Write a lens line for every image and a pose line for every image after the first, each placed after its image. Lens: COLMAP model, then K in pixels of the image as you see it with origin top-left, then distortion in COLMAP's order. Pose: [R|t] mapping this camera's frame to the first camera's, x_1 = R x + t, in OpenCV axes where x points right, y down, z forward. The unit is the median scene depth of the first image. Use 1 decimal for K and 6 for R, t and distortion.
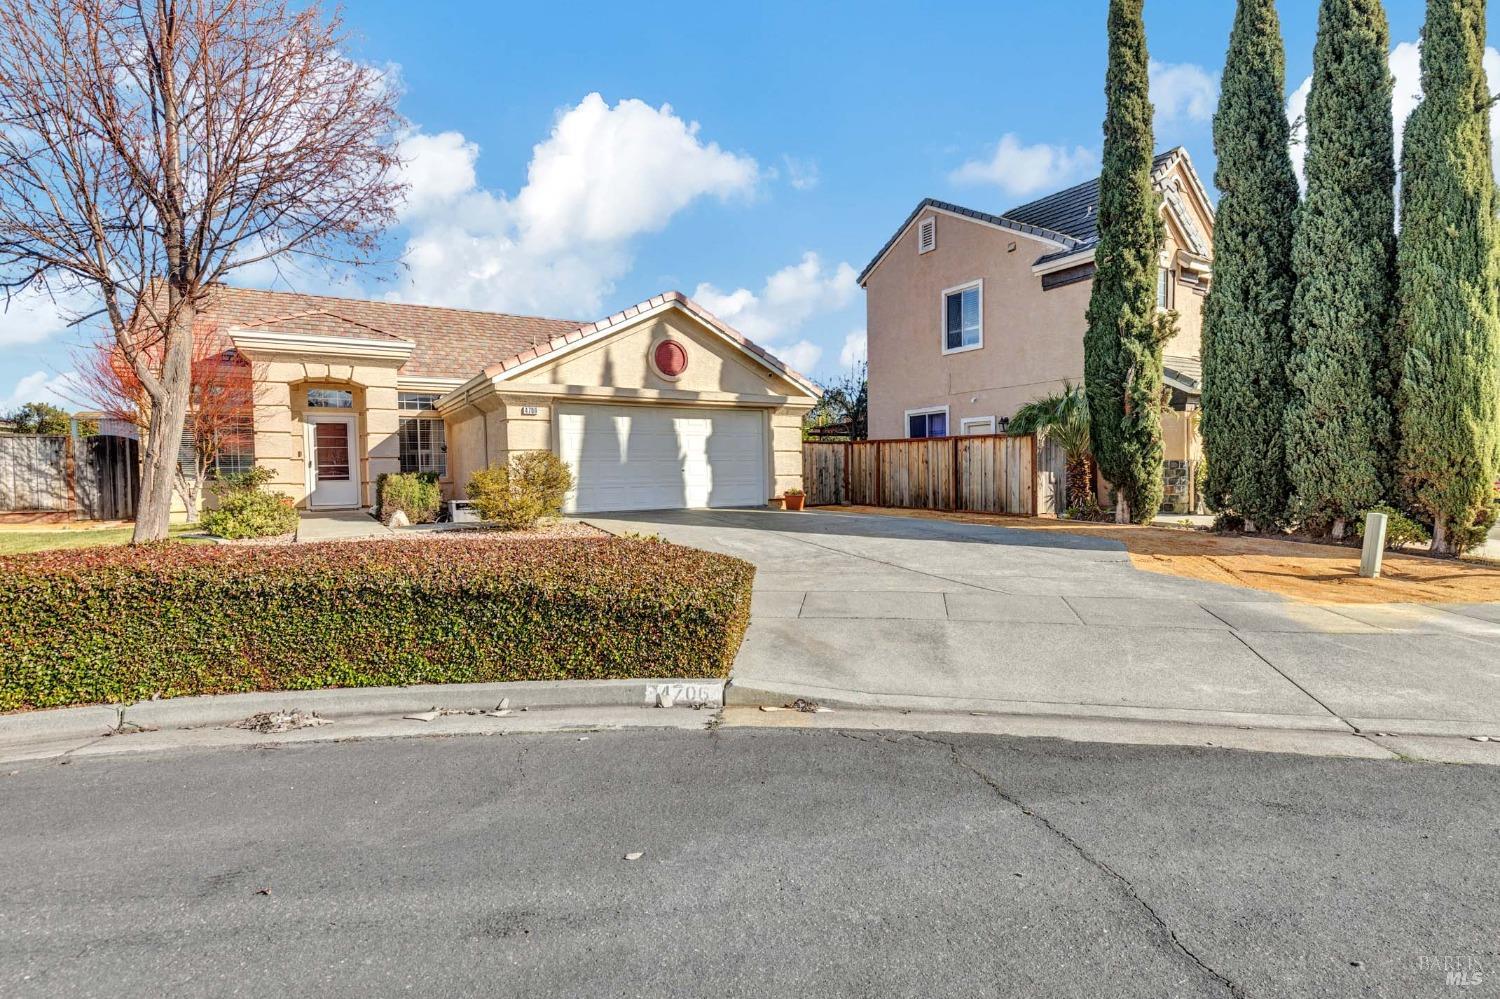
lens RADIAL K [[688.3, 0, 760.4], [0, 688.3, 494.6], [0, 0, 1]] dist [0.006154, -0.000297]
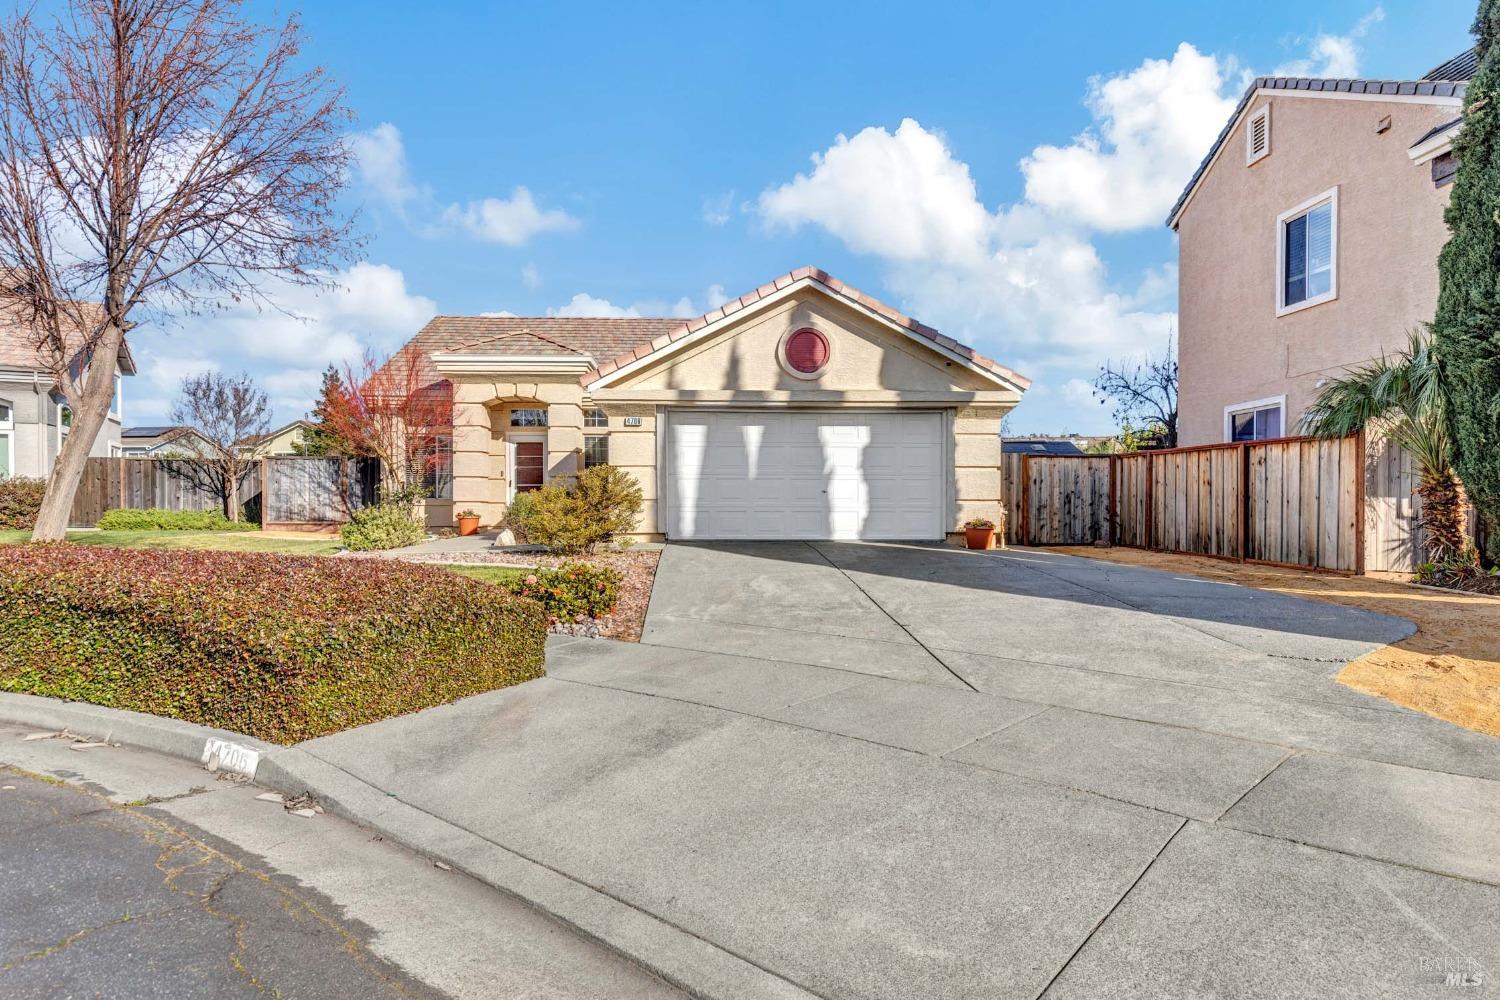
lens RADIAL K [[815.7, 0, 802.6], [0, 815.7, 506.1], [0, 0, 1]] dist [0.009035, 0.000342]
pose [[0.877965, 0.015920, -0.478460, 0.328368], [-0.029770, 0.999328, -0.021376, 0.002204], [0.477799, 0.033011, 0.877849, 0.177664]]
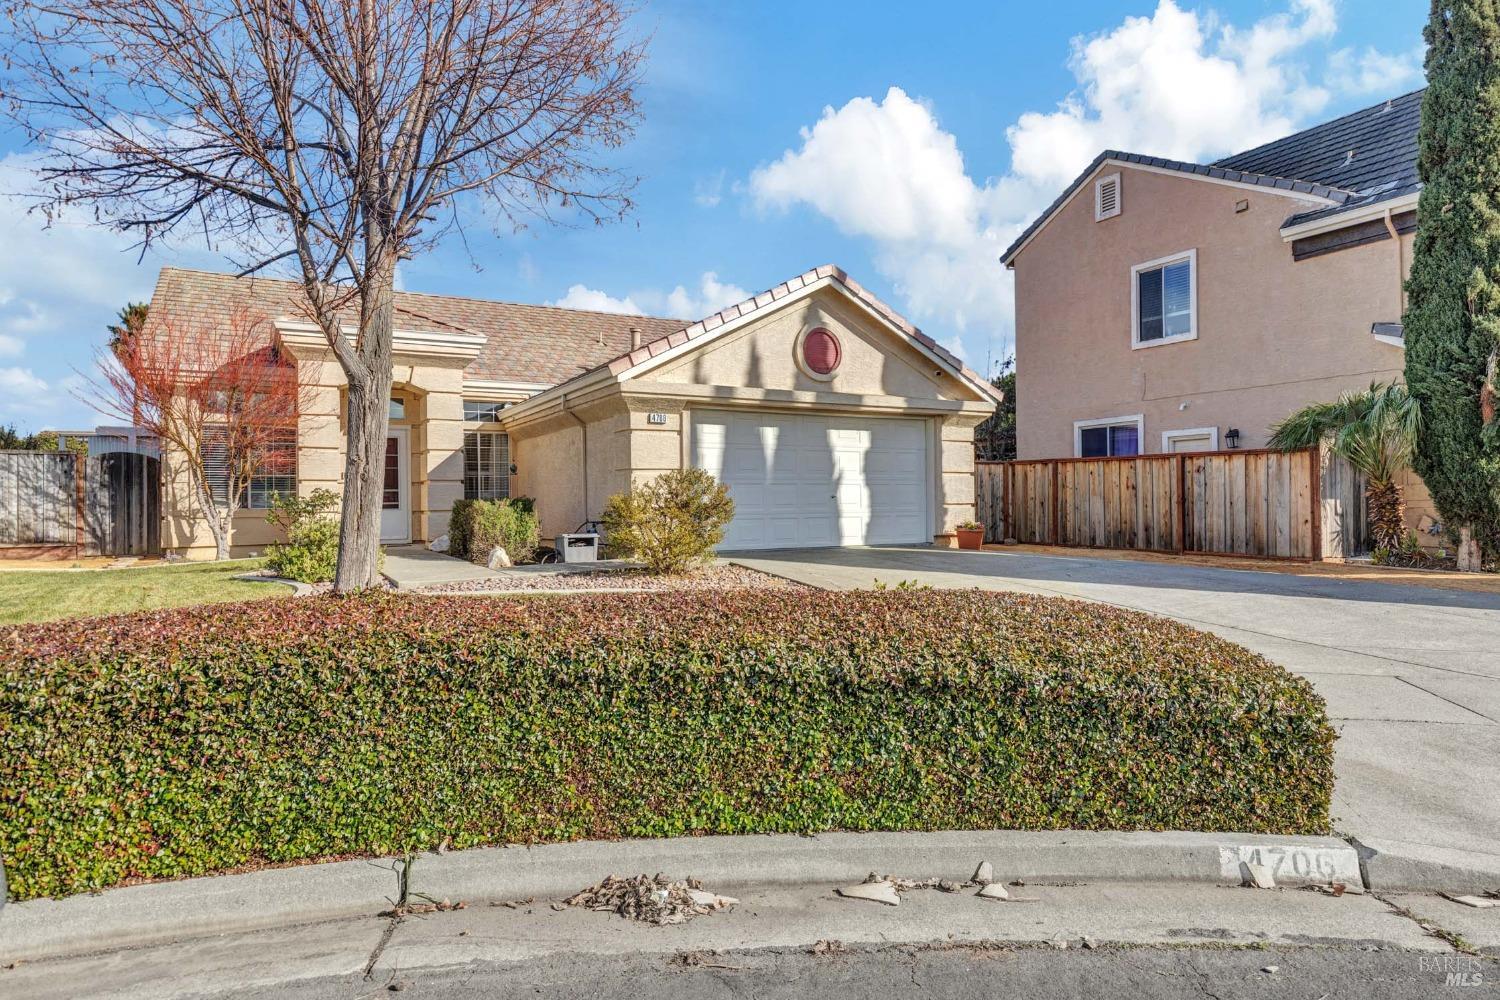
lens RADIAL K [[805.0, 0, 706.7], [0, 805.0, 502.8], [0, 0, 1]] dist [0.009760, -0.002241]
pose [[0.997861, 0.003535, -0.065275, -0.204147], [-0.005789, 0.999392, -0.034379, 0.003496], [0.065114, 0.034683, 0.997275, 0.099309]]
